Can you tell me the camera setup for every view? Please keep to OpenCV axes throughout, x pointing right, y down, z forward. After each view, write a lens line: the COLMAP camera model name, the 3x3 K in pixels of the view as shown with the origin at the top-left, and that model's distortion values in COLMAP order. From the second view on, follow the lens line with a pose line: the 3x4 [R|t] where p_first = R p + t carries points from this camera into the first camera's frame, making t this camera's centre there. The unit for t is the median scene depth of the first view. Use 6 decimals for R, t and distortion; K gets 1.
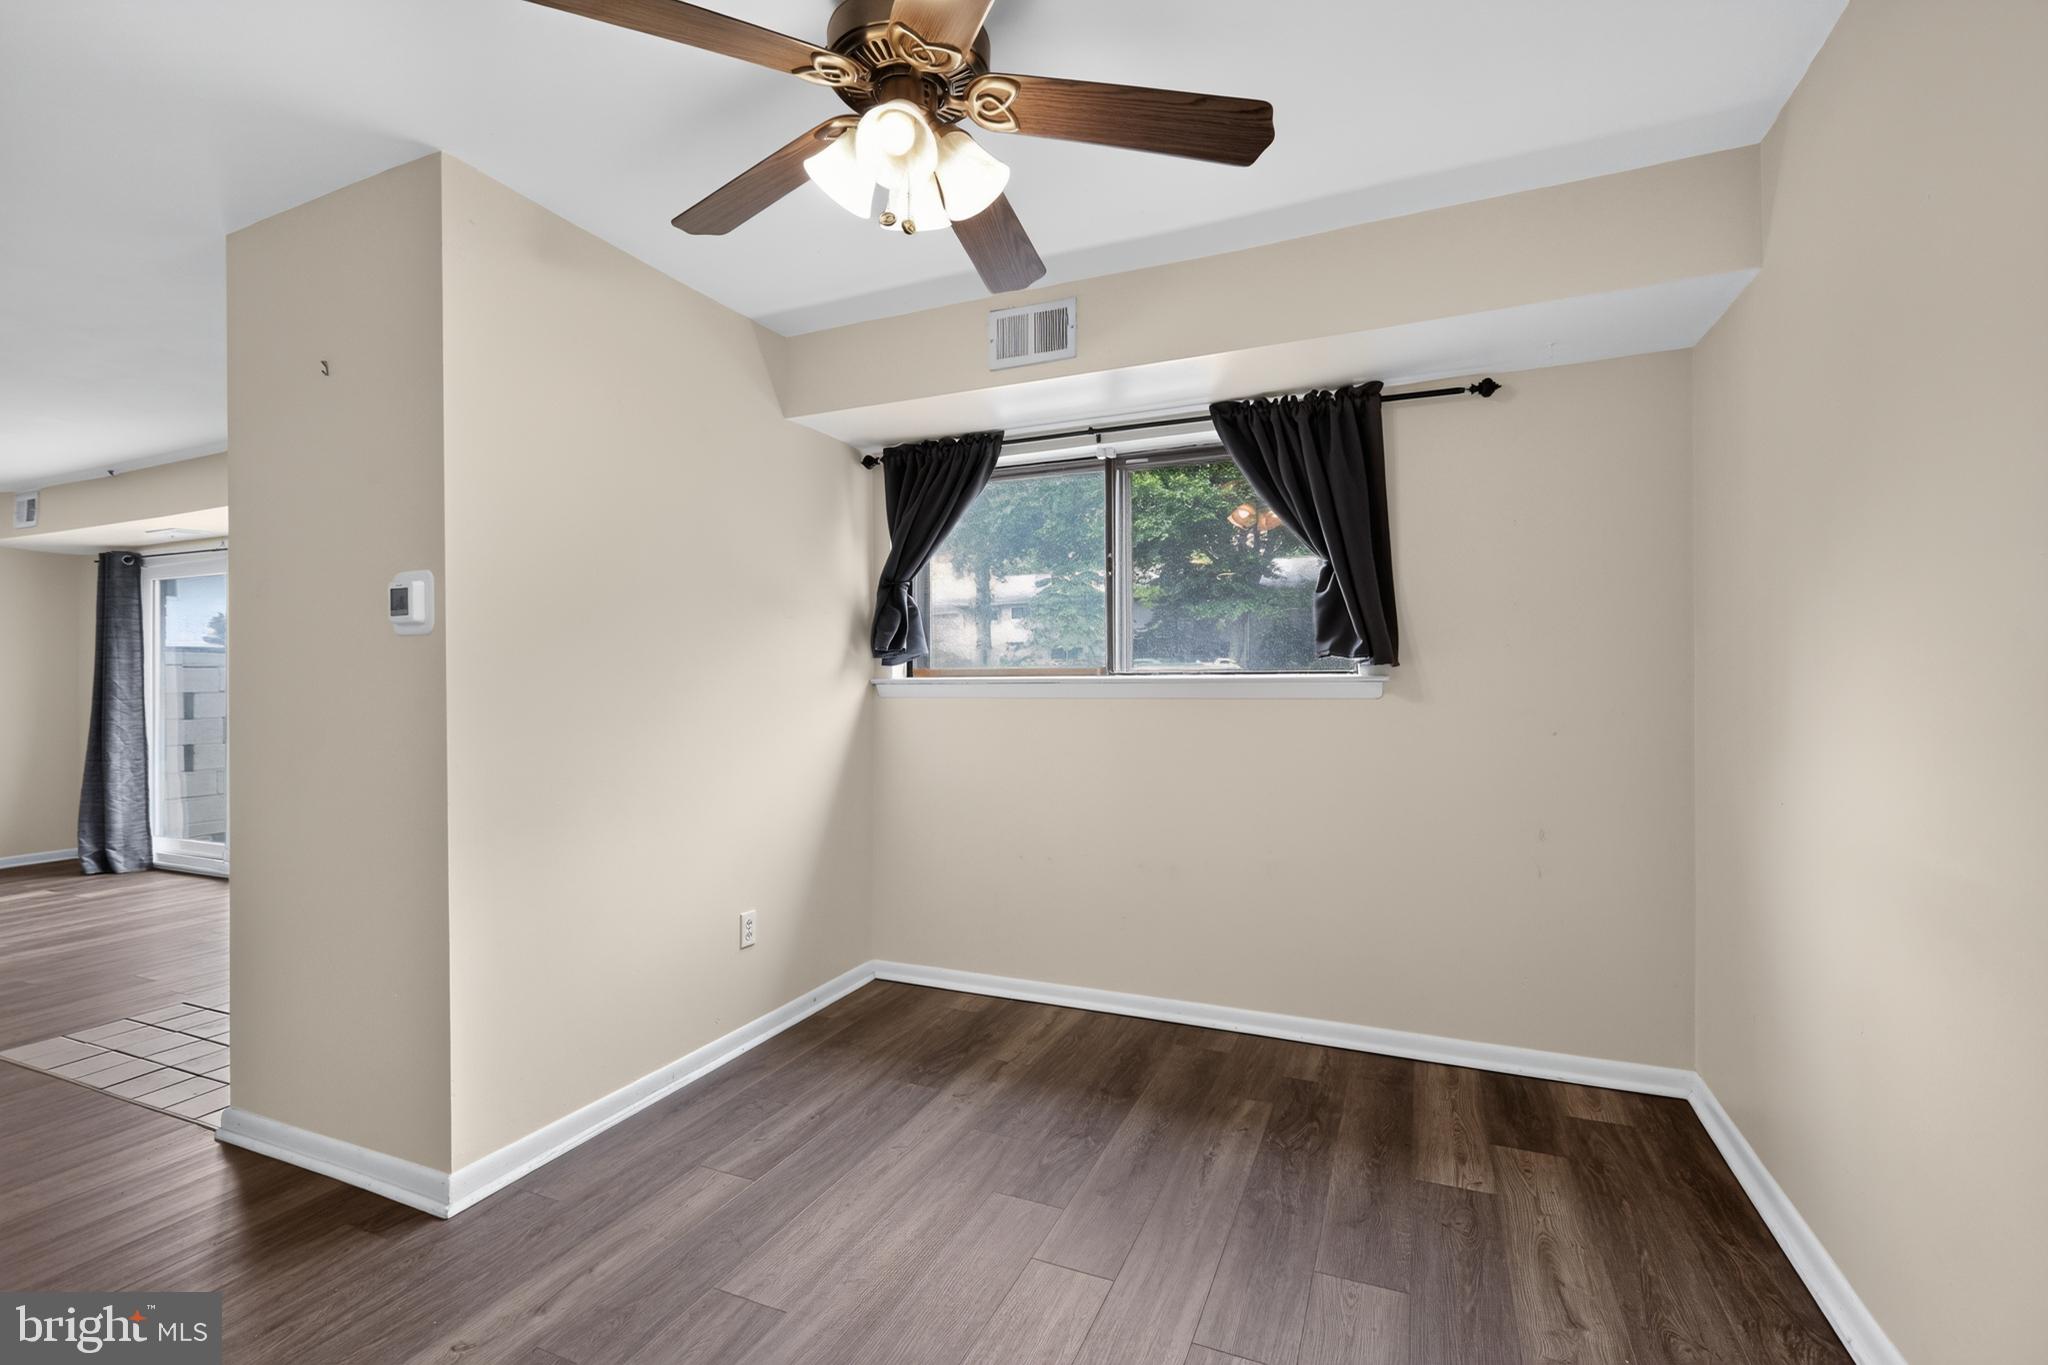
lens RADIAL K [[912.6, 0, 1025.1], [0, 912.6, 677.7], [0, 0, 1]] dist [-0.003245, 0.002988]
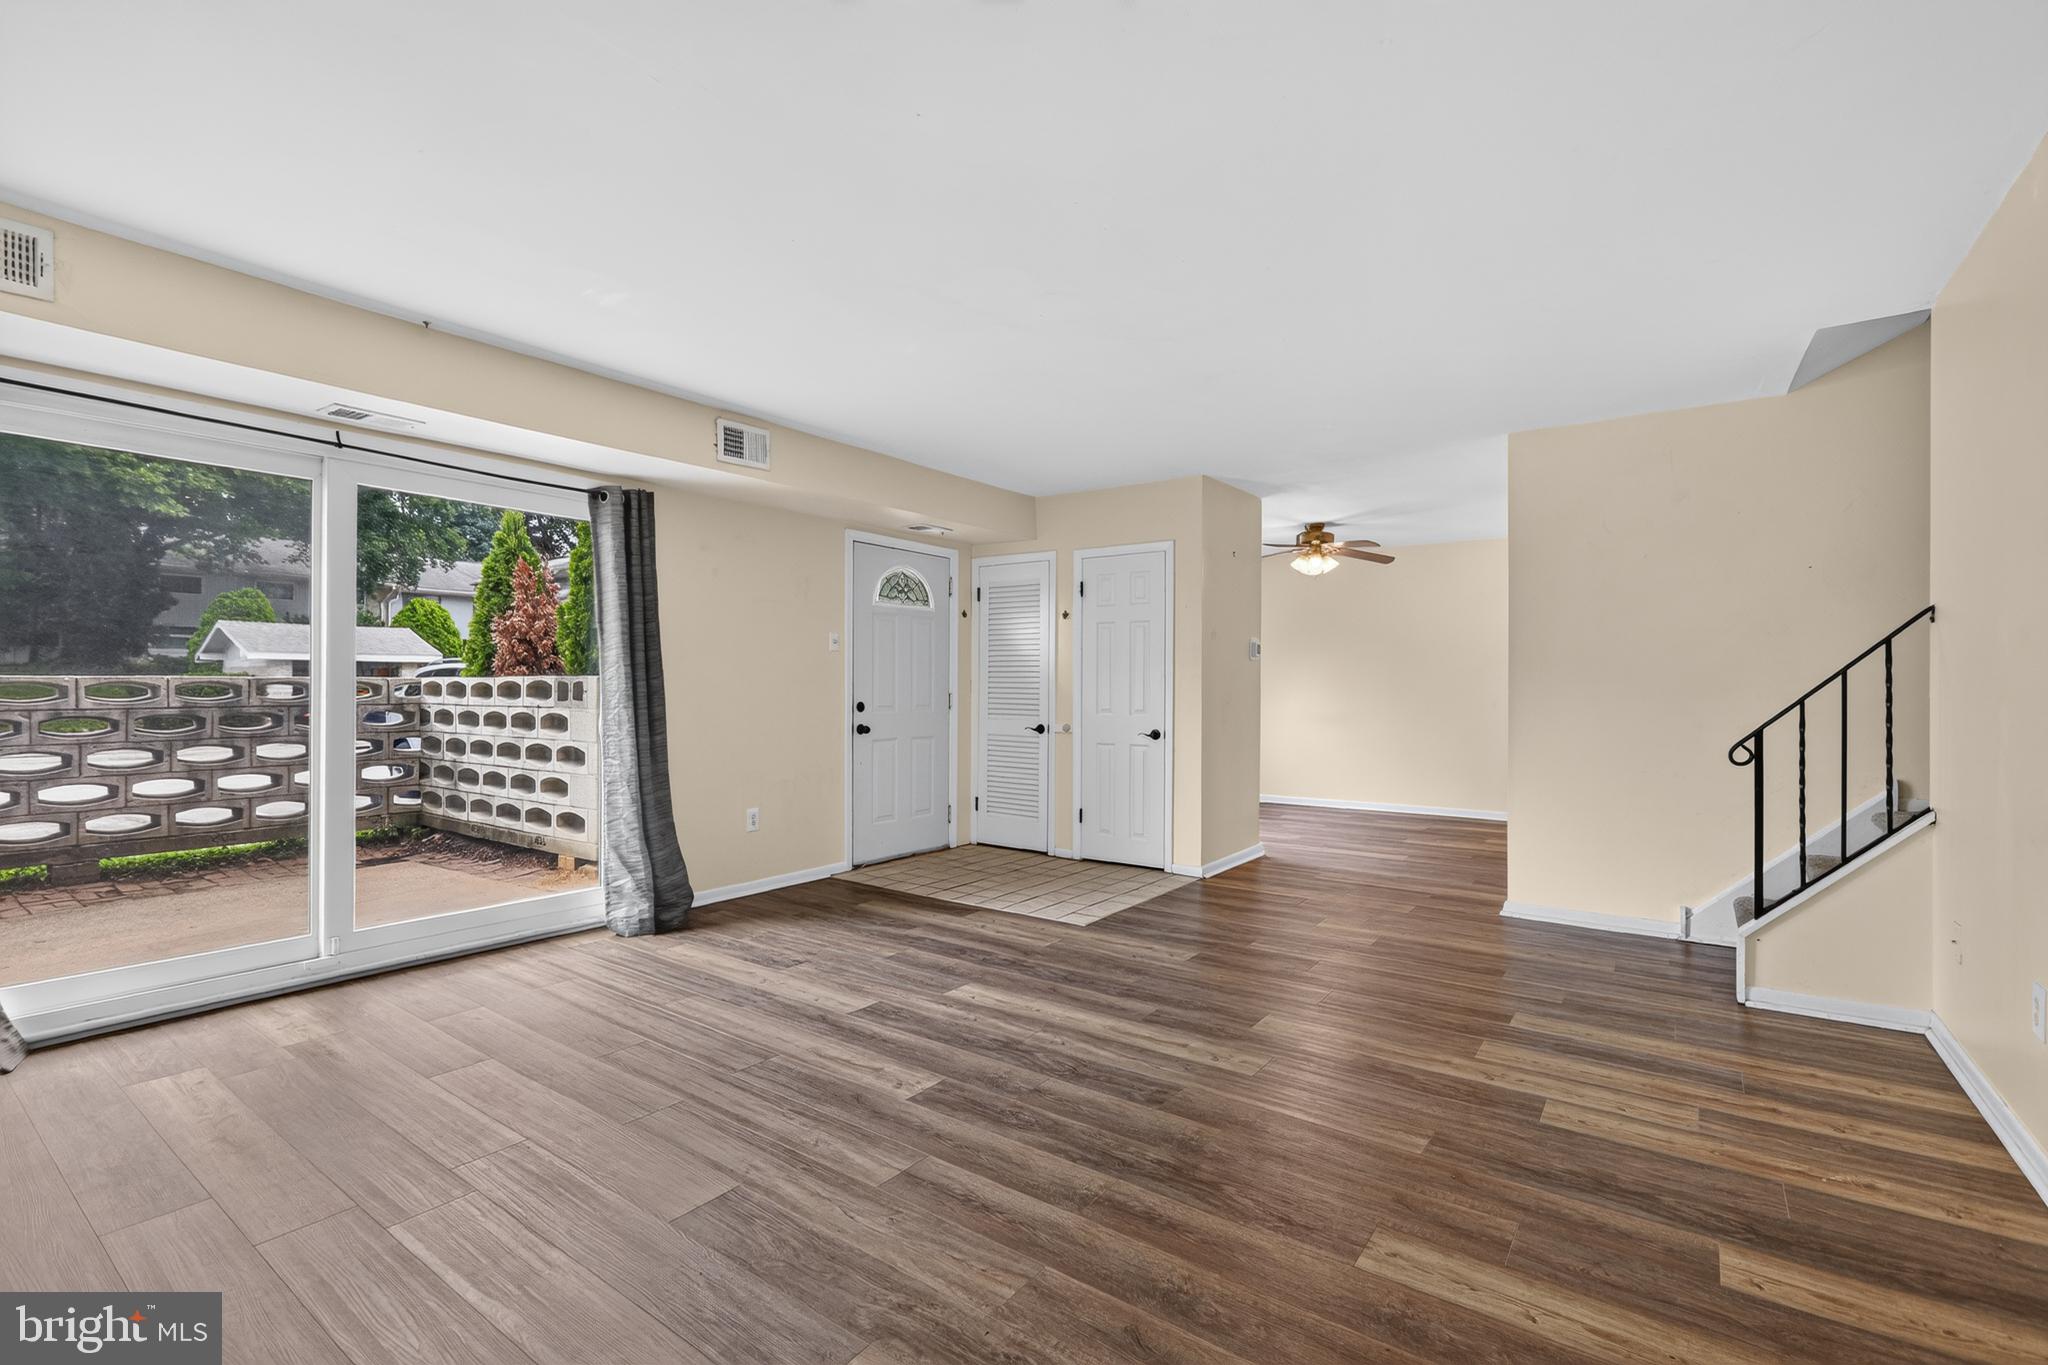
lens RADIAL K [[912.6, 0, 1025.3], [0, 912.6, 685.6], [0, 0, 1]] dist [-0.003245, 0.002988]
pose [[0.210689, 0.016226, 0.977418, -1.308983], [-0.013955, 0.999810, -0.013590, 0.020318], [-0.977454, -0.010777, 0.210875, 0.399487]]
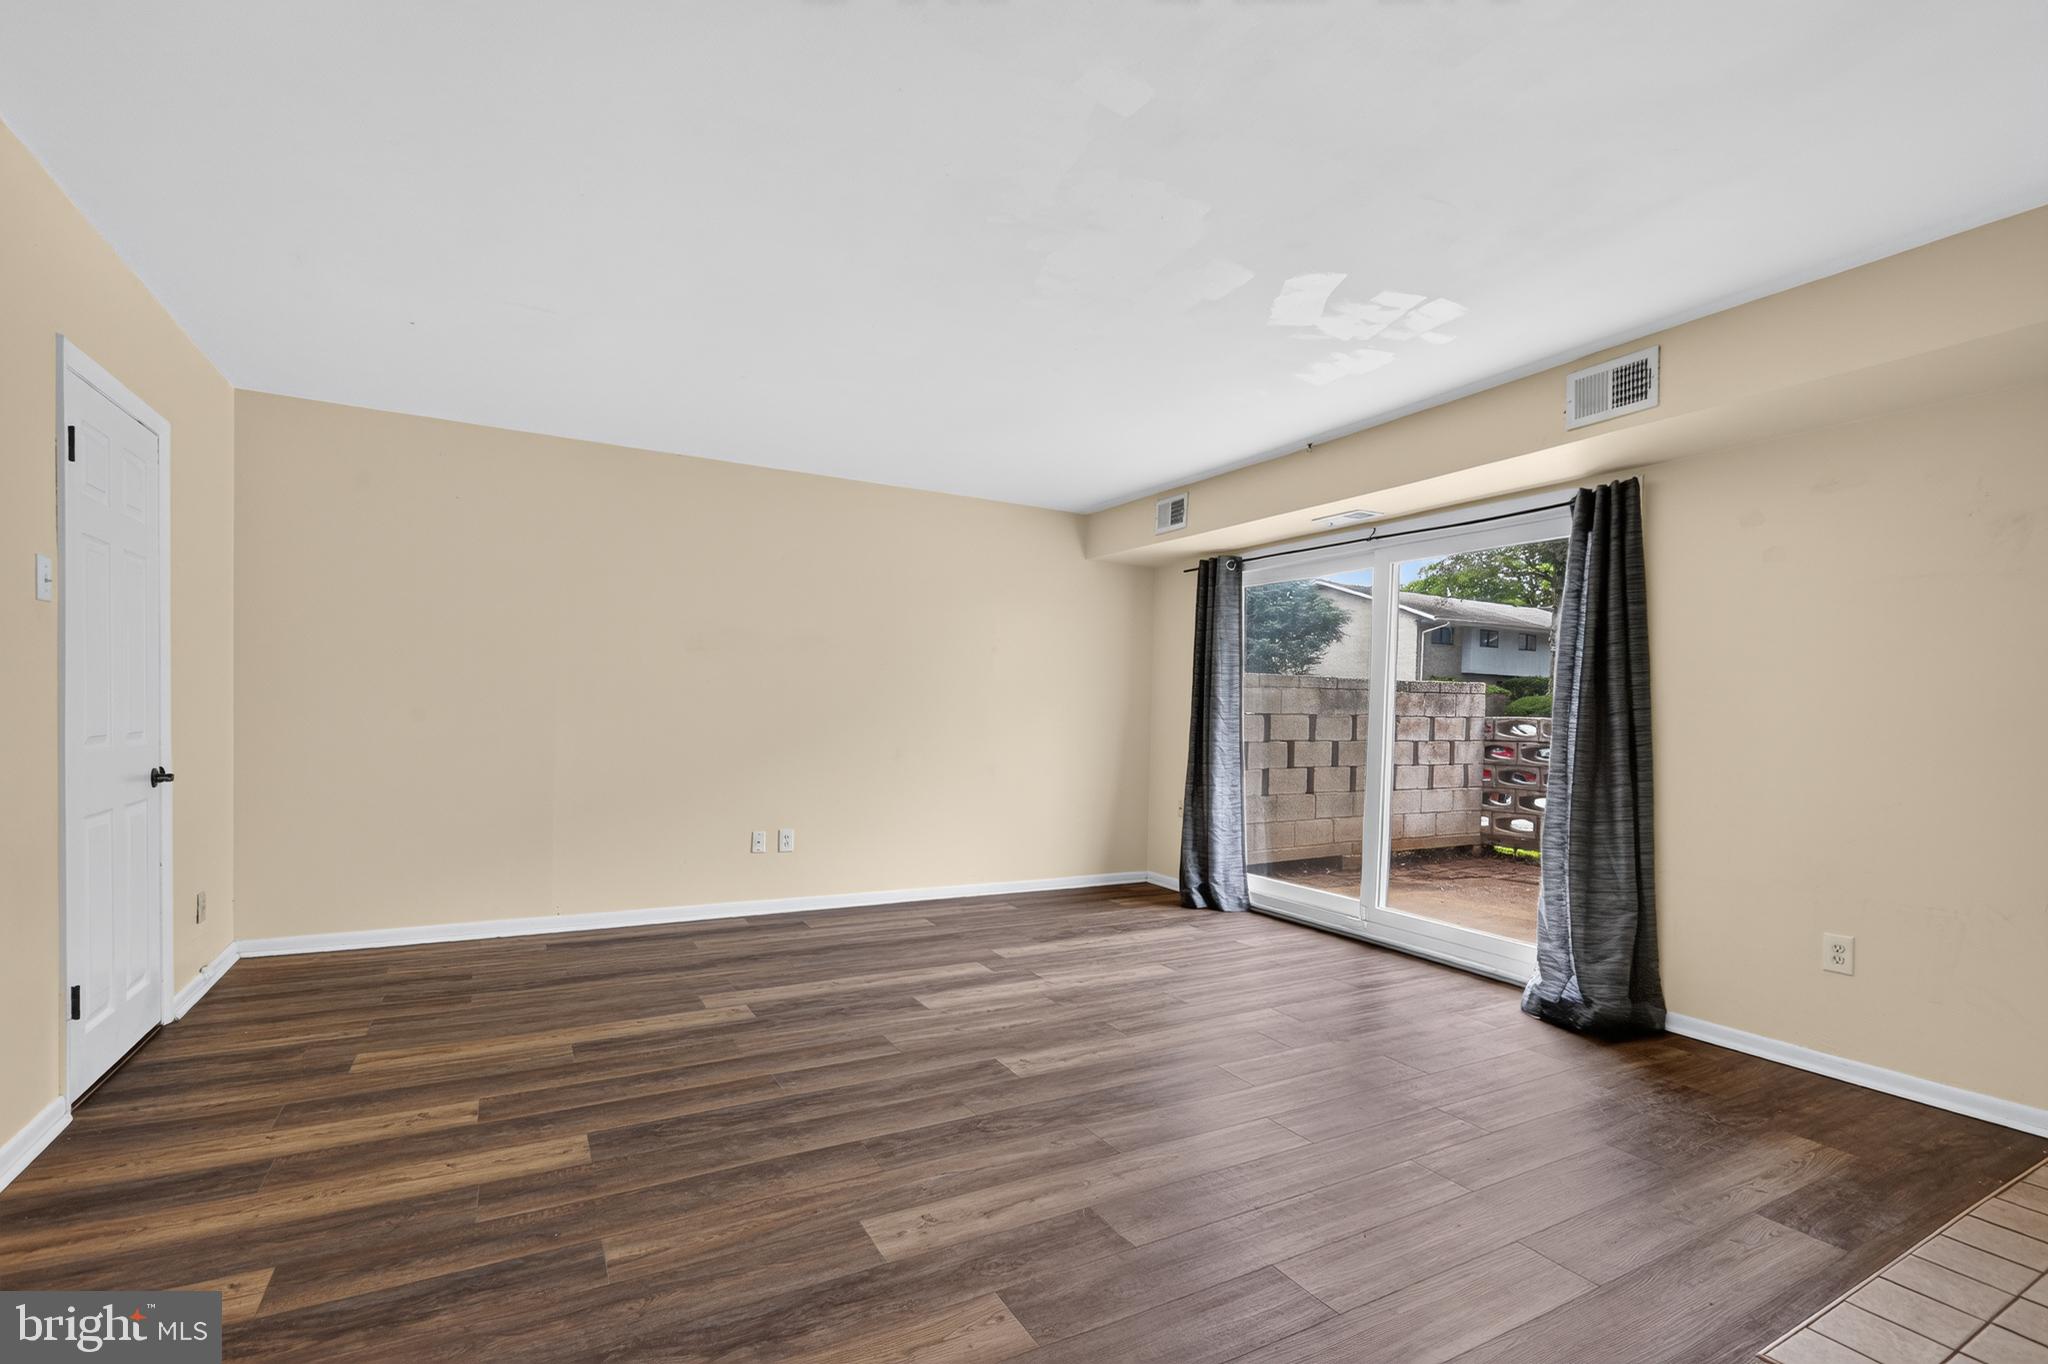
lens RADIAL K [[926.5, 0, 1024.5], [0, 926.5, 737.3], [0, 0, 1]] dist [-0.000011, 0.001910]
pose [[0.795663, 0.048177, -0.603821, -0.591625], [-0.028765, 0.998713, 0.041780, 0.008995], [0.605056, -0.015873, 0.796024, 0.147149]]
